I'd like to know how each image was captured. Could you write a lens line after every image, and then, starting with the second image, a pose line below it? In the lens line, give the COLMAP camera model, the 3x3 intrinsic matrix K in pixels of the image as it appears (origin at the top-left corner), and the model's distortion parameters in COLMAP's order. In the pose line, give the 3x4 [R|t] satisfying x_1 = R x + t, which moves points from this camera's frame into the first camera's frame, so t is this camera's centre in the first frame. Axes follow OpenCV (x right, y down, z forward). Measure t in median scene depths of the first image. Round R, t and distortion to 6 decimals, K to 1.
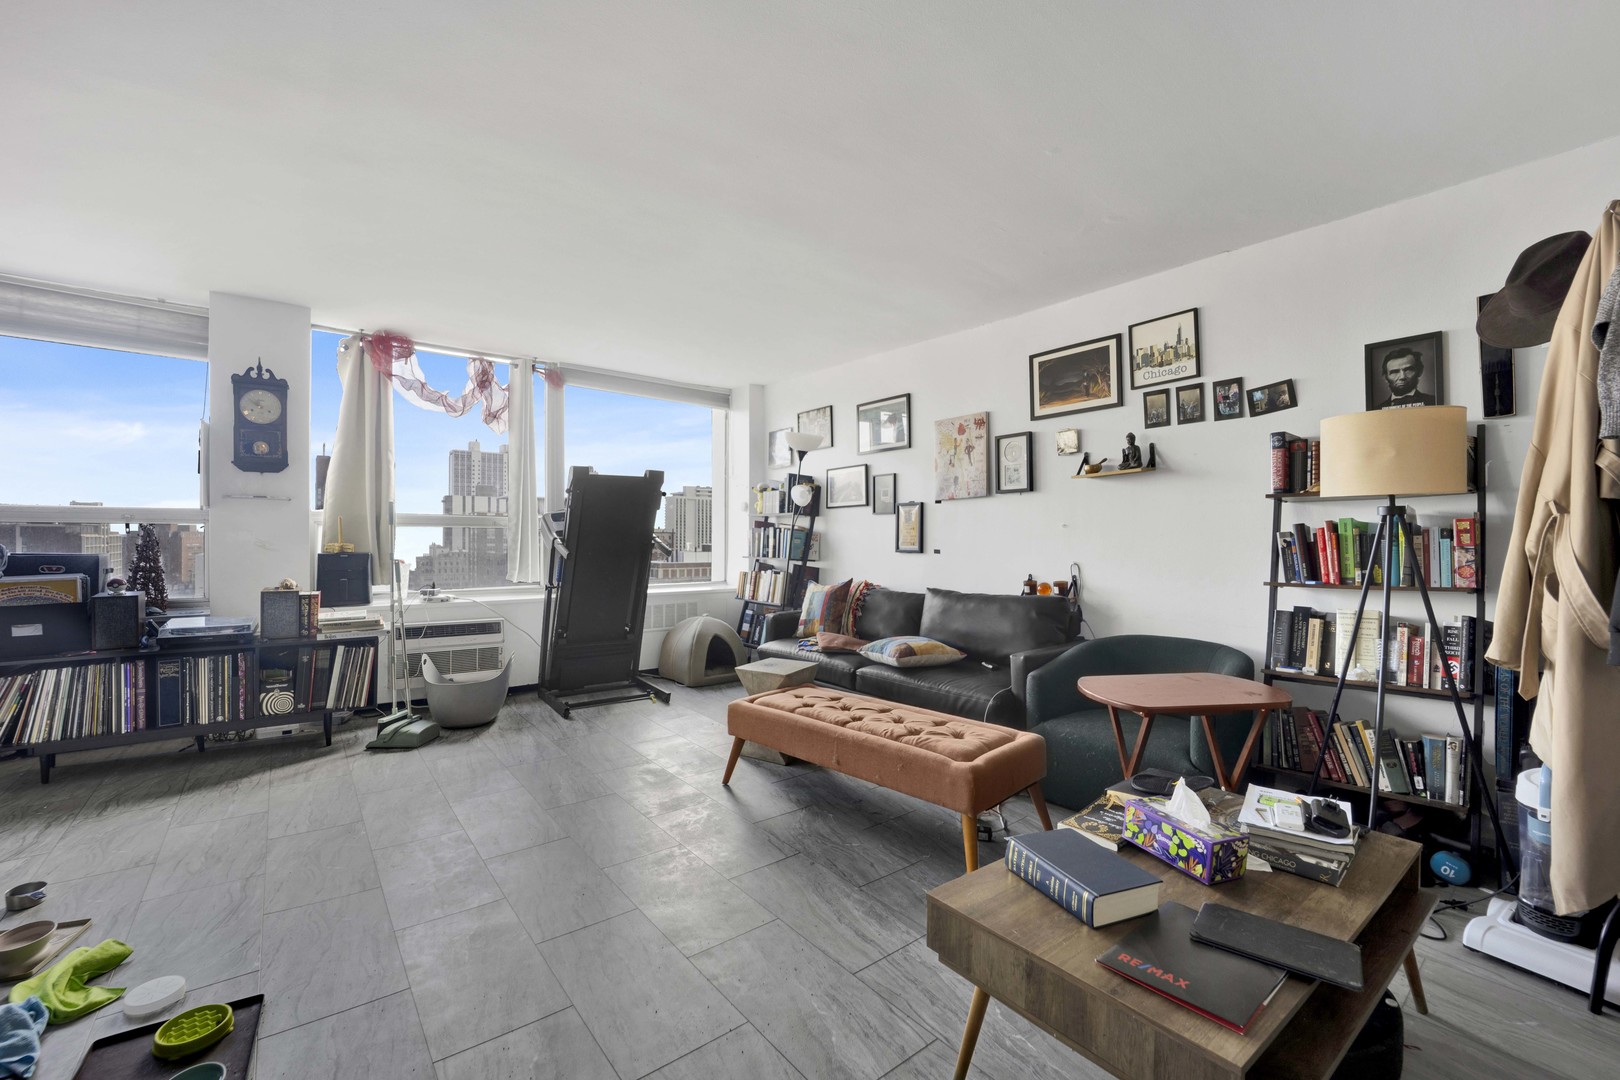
lens RADIAL K [[690.2, 0, 810.0], [0, 690.2, 540.0], [0, 0, 1]] dist [-0.015448, -0.000124]
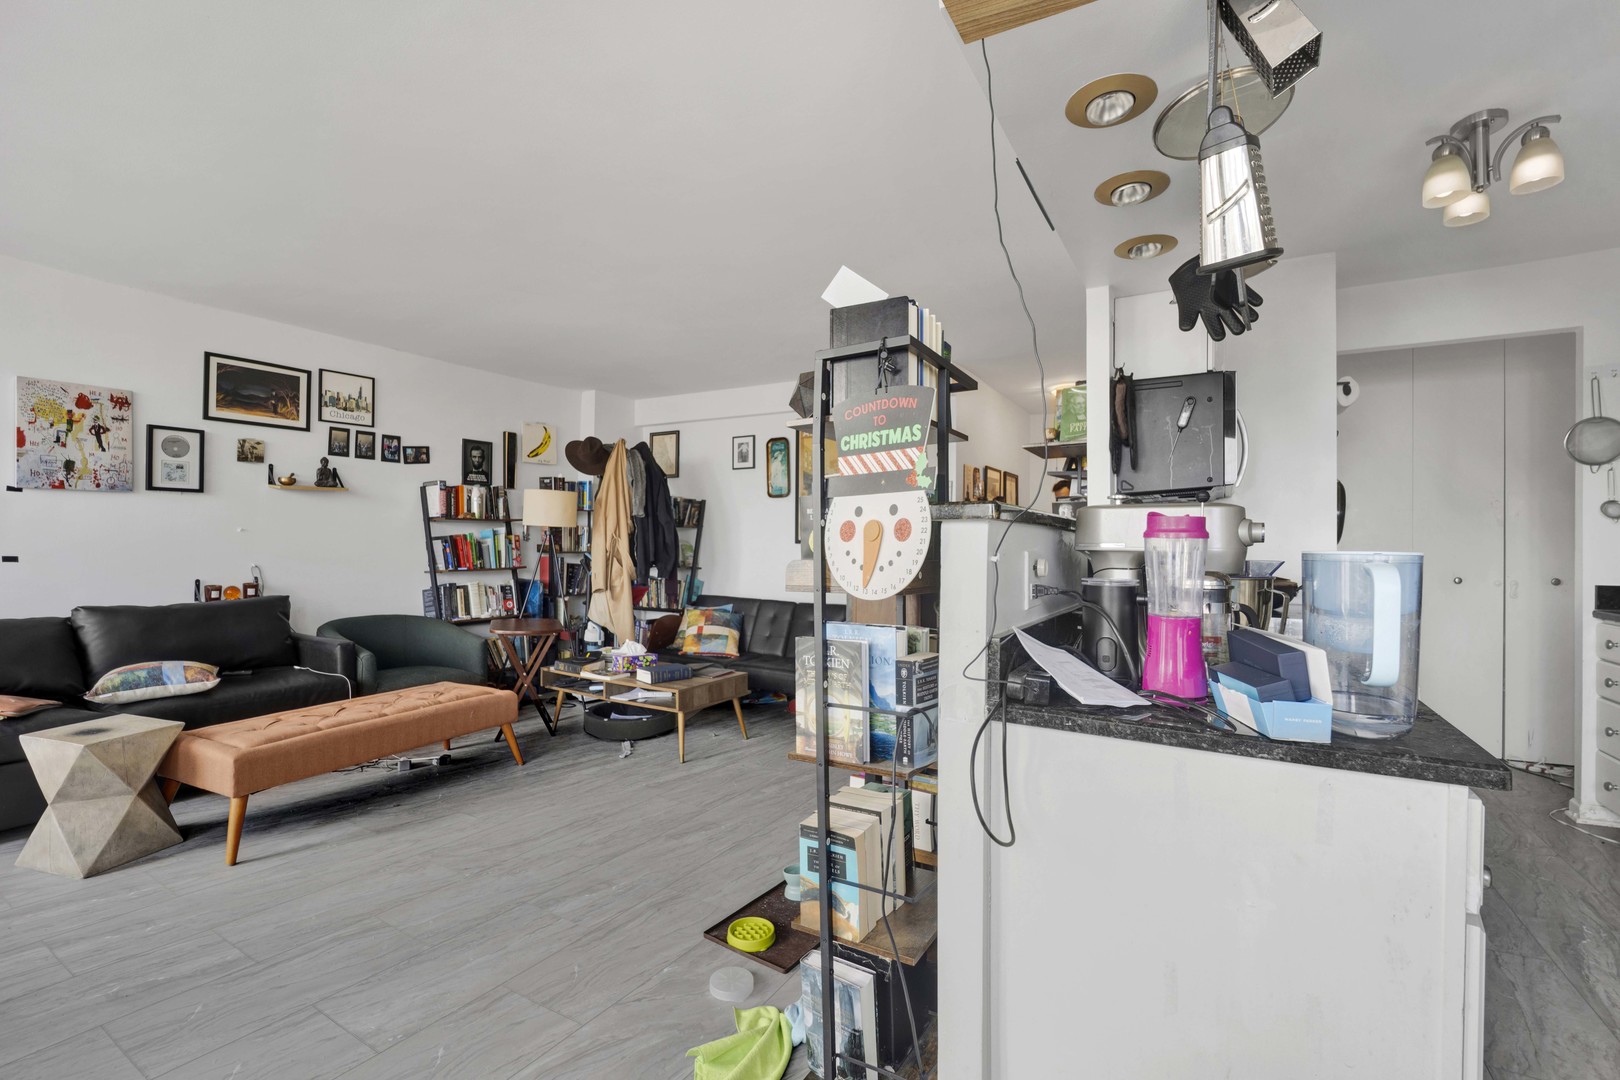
lens RADIAL K [[690.2, 0, 810.0], [0, 690.2, 540.0], [0, 0, 1]] dist [-0.015448, -0.000124]
pose [[-0.361043, 0.007905, 0.932516, -1.014423], [-0.003046, 0.999949, -0.009656, 0.001824], [-0.932544, -0.006327, -0.361001, 0.647678]]
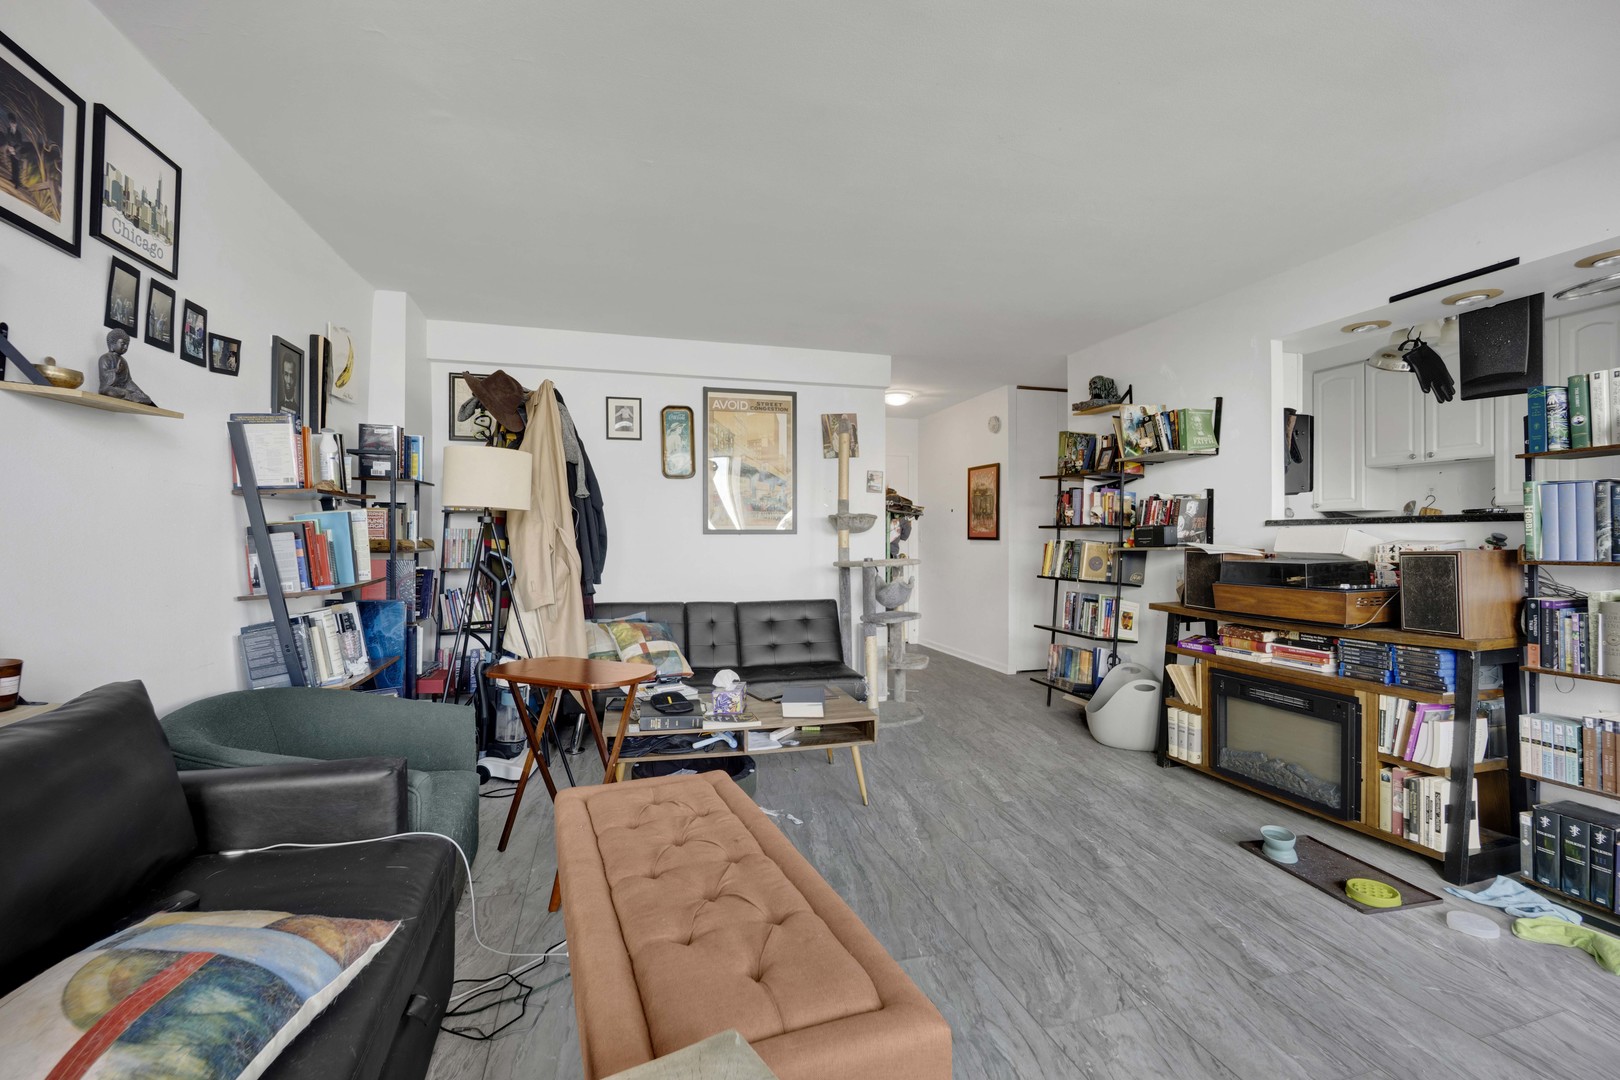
lens RADIAL K [[677.3, 0, 786.7], [0, 677.3, 542.0], [0, 0, 1]] dist [-0.025828, 0.000538]
pose [[-0.914185, 0.000459, 0.405297, -0.172967], [0.006036, 0.999904, 0.012482, -0.004982], [-0.405253, 0.013858, -0.914100, 1.273792]]
